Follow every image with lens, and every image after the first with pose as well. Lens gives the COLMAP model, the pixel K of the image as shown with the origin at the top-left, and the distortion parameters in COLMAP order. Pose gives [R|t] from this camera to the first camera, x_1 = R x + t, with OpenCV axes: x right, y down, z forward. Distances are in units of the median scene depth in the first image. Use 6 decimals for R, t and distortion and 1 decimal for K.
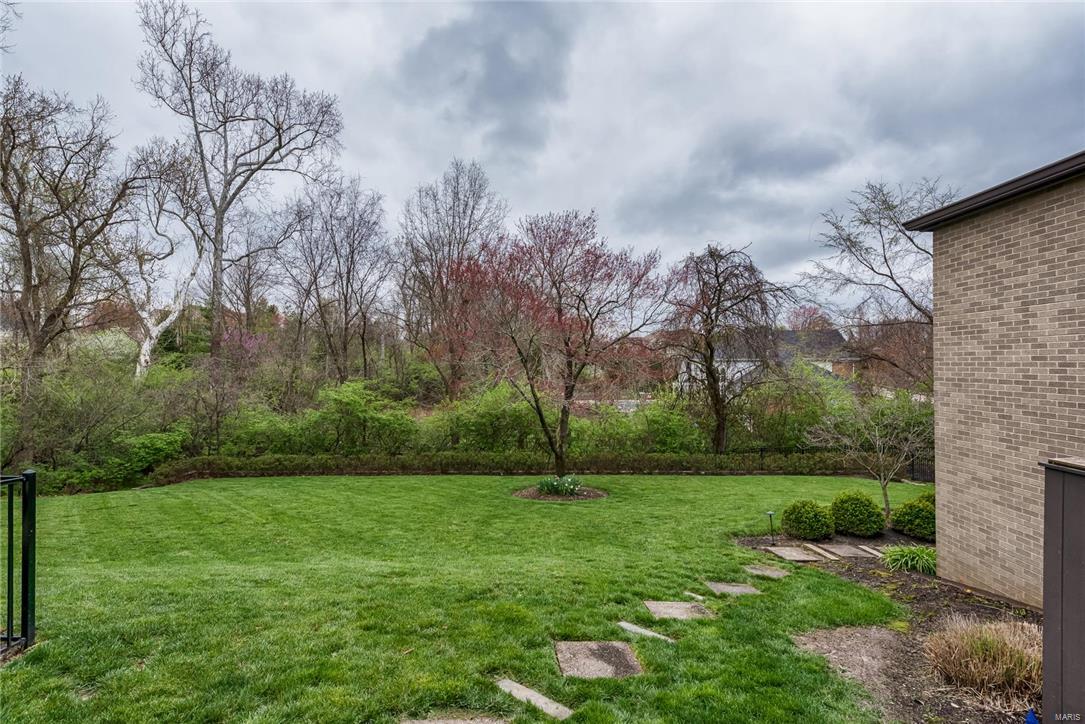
lens RADIAL K [[500.1, 0, 544.1], [0, 500.1, 363.1], [0, 0, 1]] dist [0.001460, -0.000739]
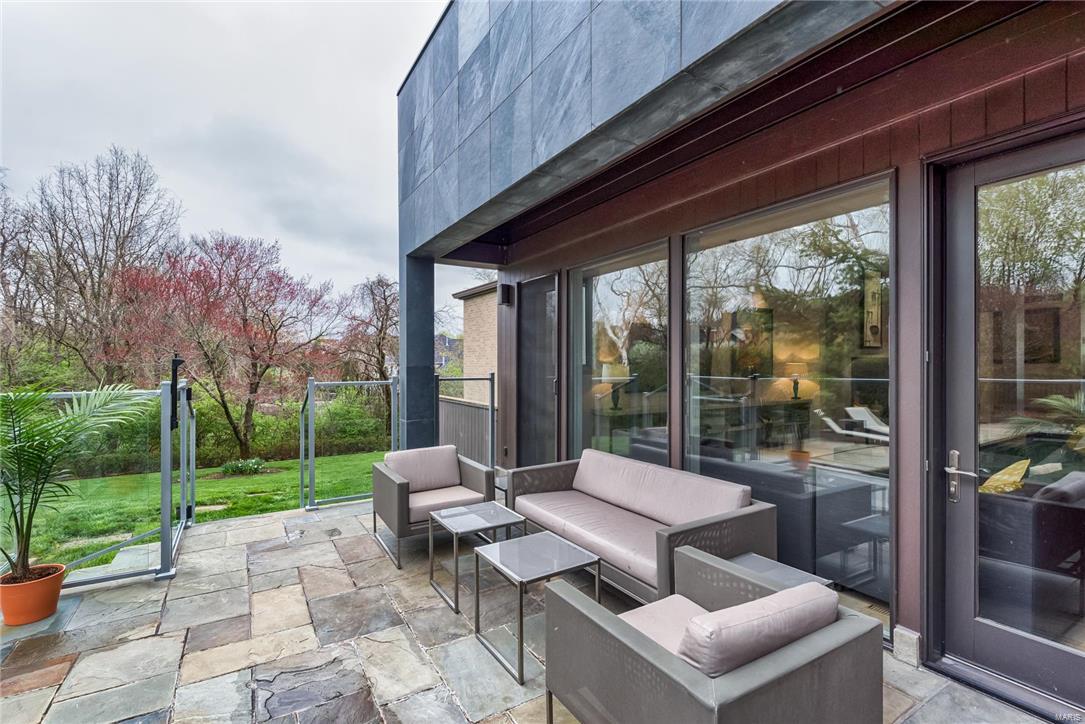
lens RADIAL K [[500.1, 0, 547.8], [0, 500.1, 364.8], [0, 0, 1]] dist [0.001460, -0.000739]
pose [[0.835878, 0.004736, 0.548894, -0.016390], [-0.003857, 0.999989, -0.002754, 0.000433], [-0.548901, 0.000185, 0.835887, -0.326611]]
